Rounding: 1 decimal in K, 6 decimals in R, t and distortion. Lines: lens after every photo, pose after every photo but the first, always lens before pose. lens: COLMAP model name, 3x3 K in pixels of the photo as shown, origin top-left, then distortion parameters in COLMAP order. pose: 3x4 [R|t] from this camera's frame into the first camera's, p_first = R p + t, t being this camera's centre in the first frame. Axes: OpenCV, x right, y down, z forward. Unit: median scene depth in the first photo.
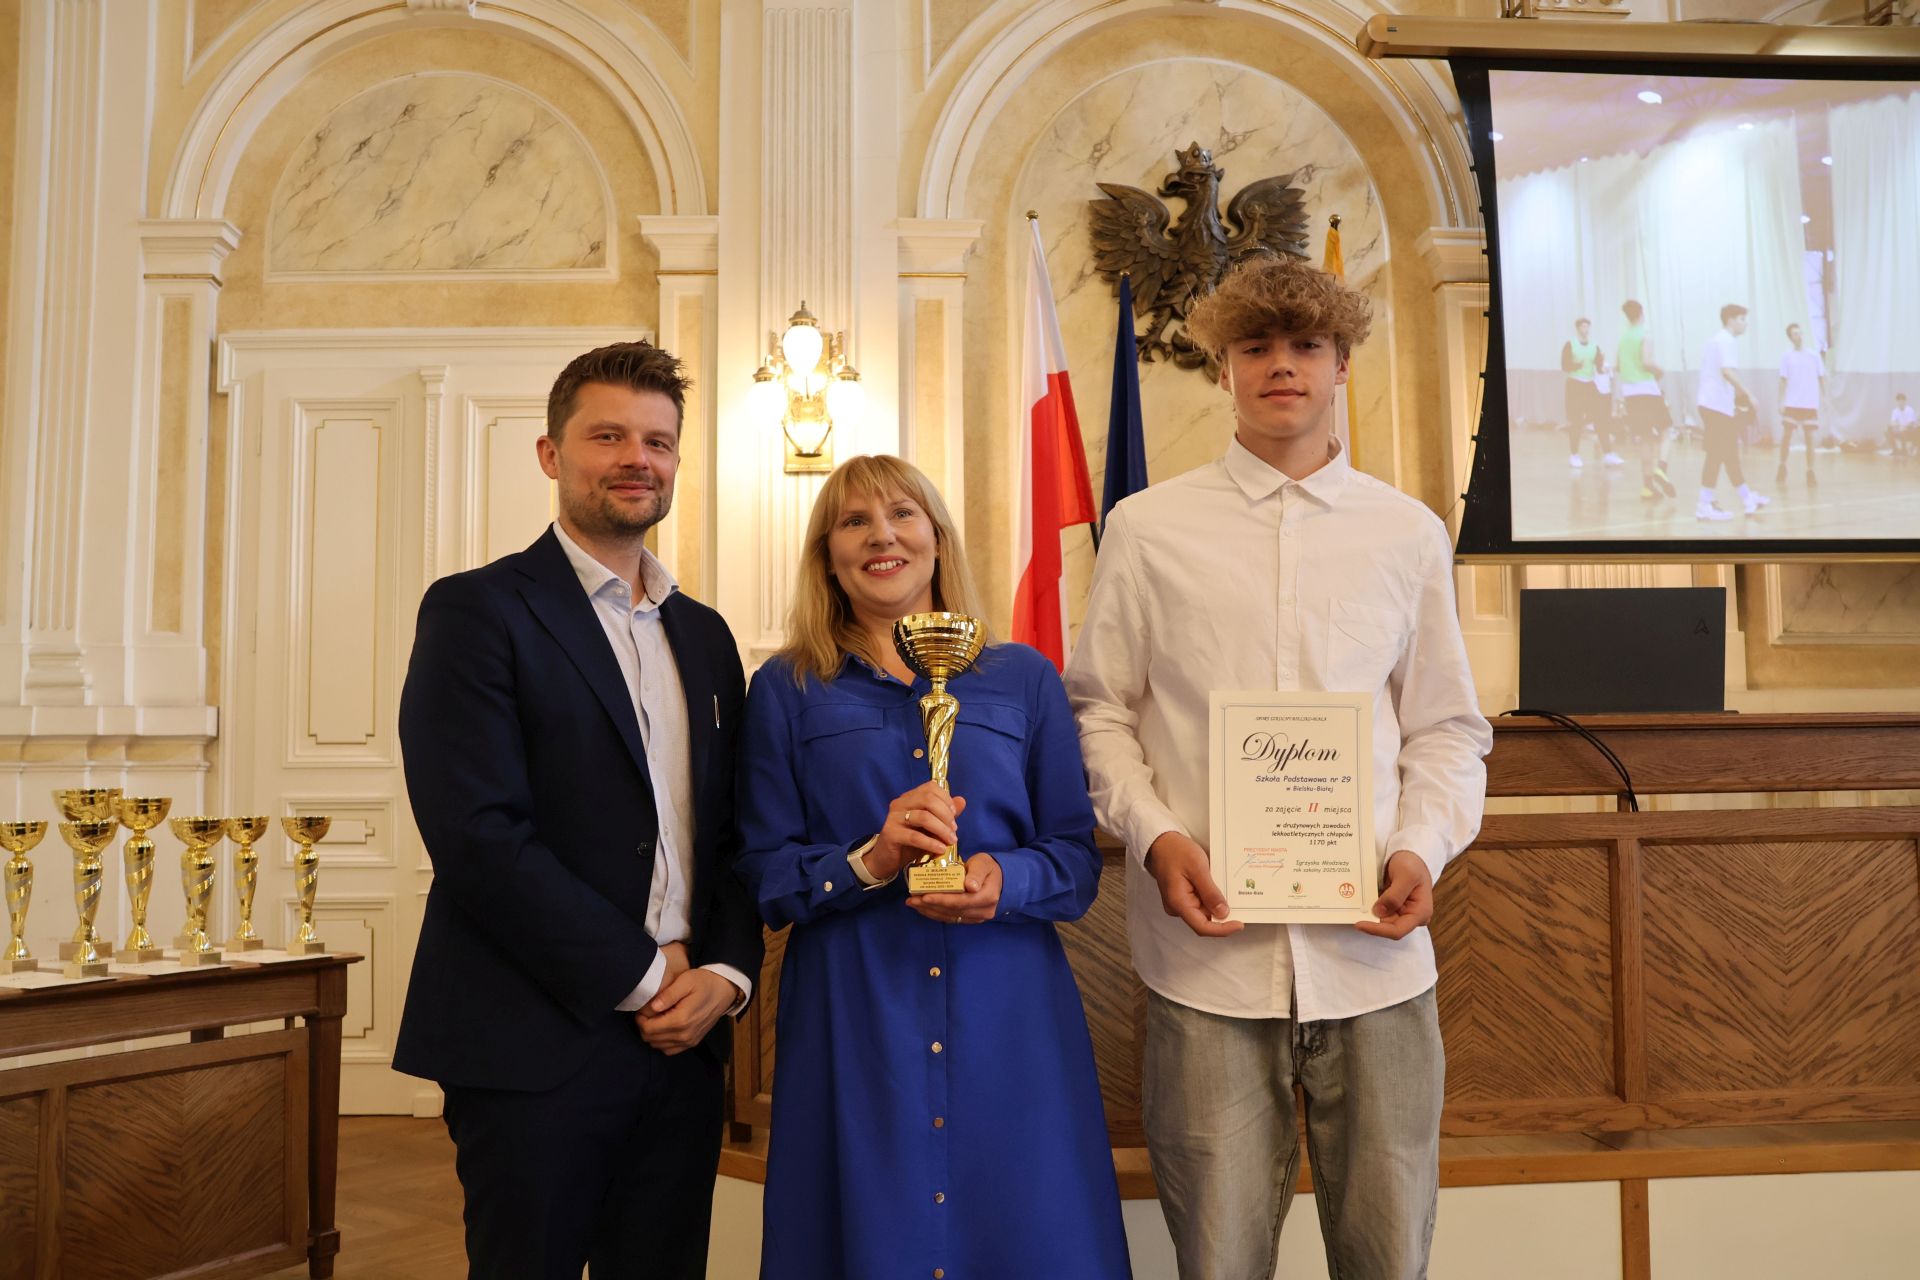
lens RADIAL K [[1671.4, 0, 955.3], [0, 1671.4, 648.1], [0, 0, 1]] dist [-0.148090, 0.163385]
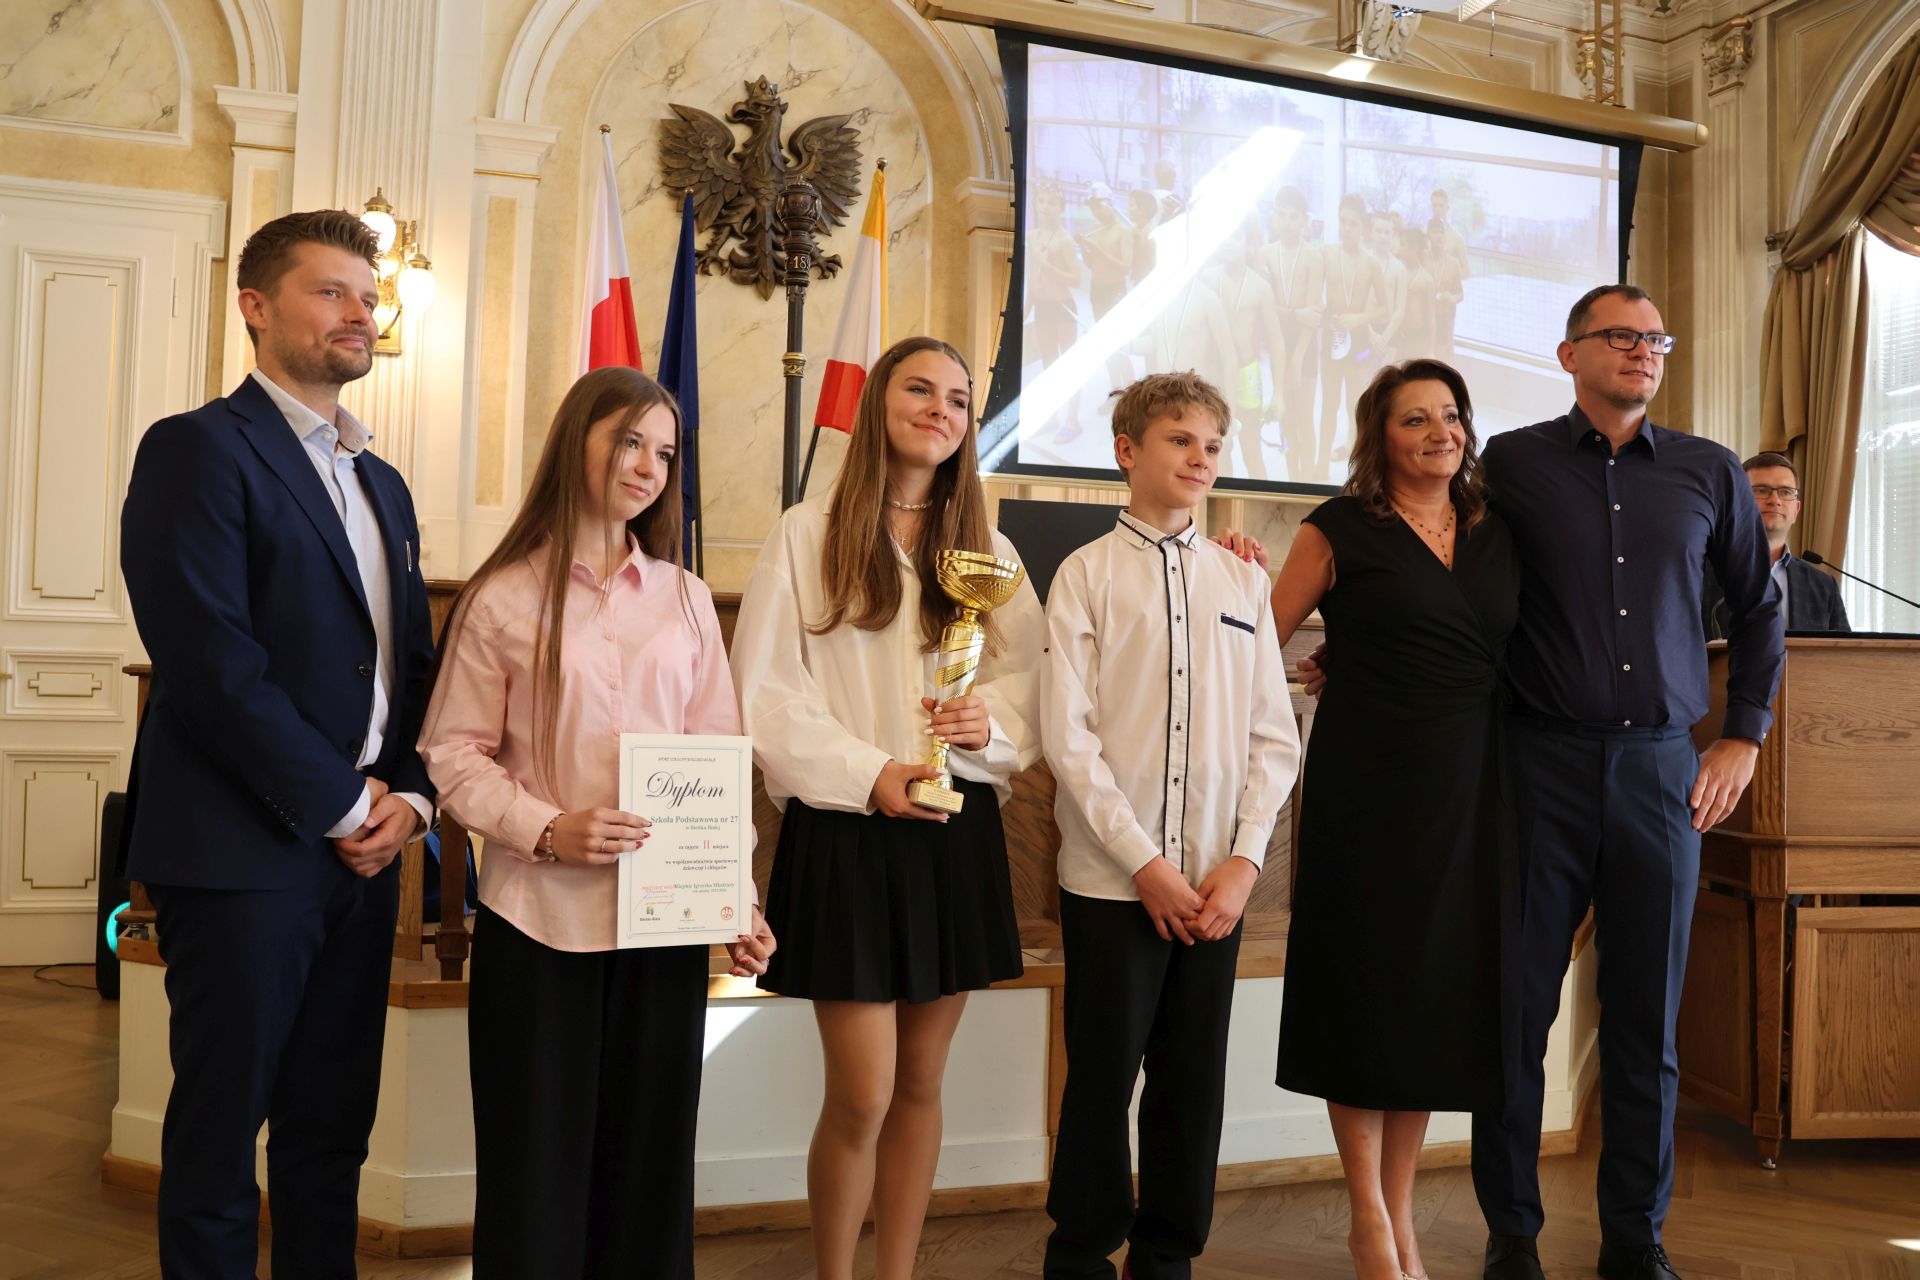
lens RADIAL K [[1606.8, 0, 949.1], [0, 1606.8, 644.8], [0, 0, 1]] dist [-0.156900, 0.137772]
pose [[0.962548, 0.041652, 0.267894, 0.001584], [-0.057242, 0.997075, 0.050646, 0.006297], [-0.265001, -0.064084, 0.962116, -0.052885]]
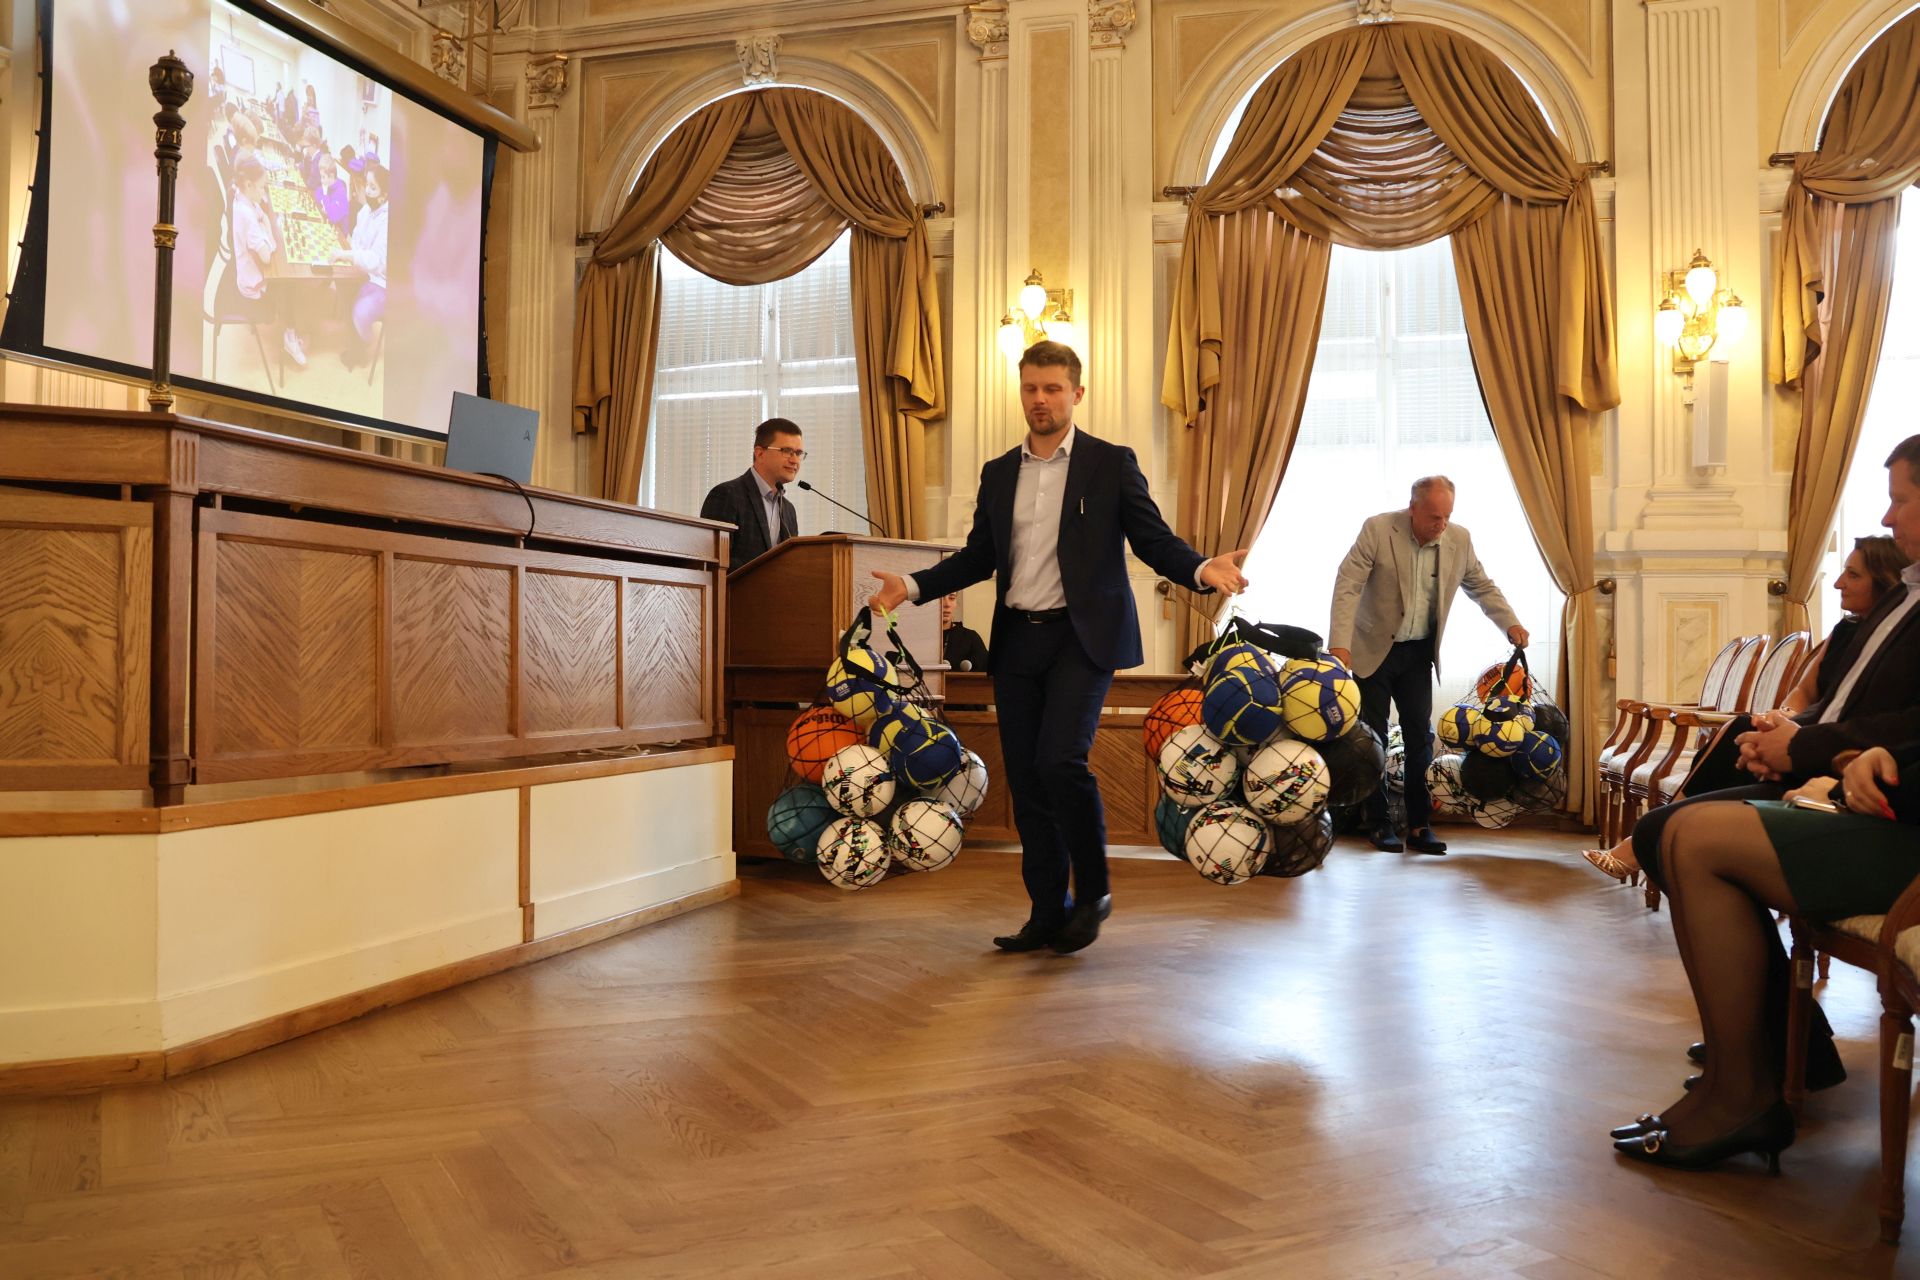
lens RADIAL K [[1606.8, 0, 949.1], [0, 1606.8, 644.8], [0, 0, 1]] dist [-0.156900, 0.137772]
pose [[0.346864, 0.023287, 0.937626, -0.384475], [-0.090585, 0.995850, 0.008778, 0.065243], [-0.933531, -0.087980, 0.347534, 0.052186]]
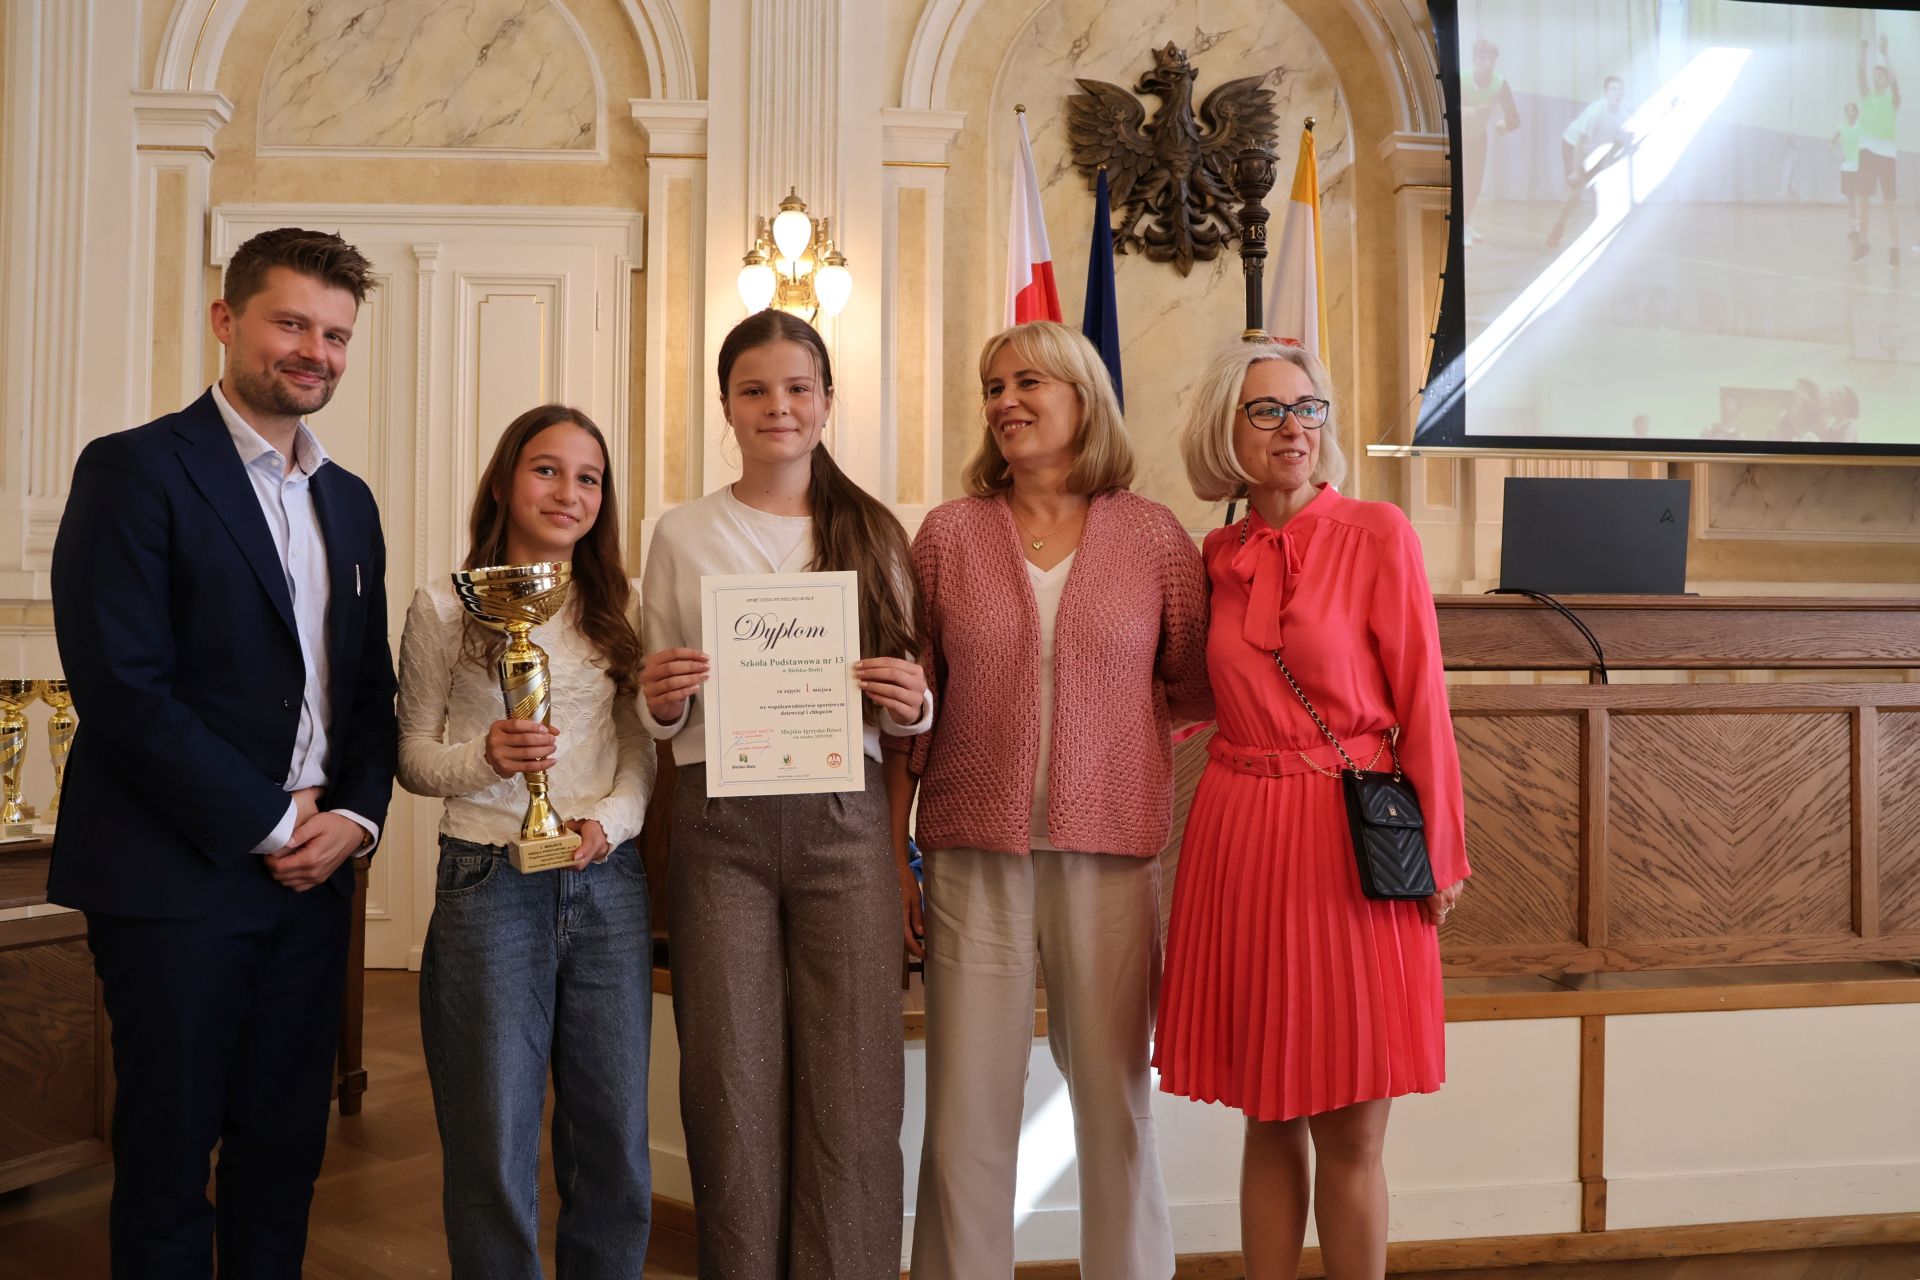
lens RADIAL K [[1632.7, 0, 961.5], [0, 1632.7, 633.9], [0, 0, 1]] dist [-0.148172, 0.127415]
pose [[0.998722, 0.013727, 0.048637, -0.030119], [-0.016721, 0.997955, 0.061702, 0.003863], [-0.047690, -0.062437, 0.996909, -0.018250]]
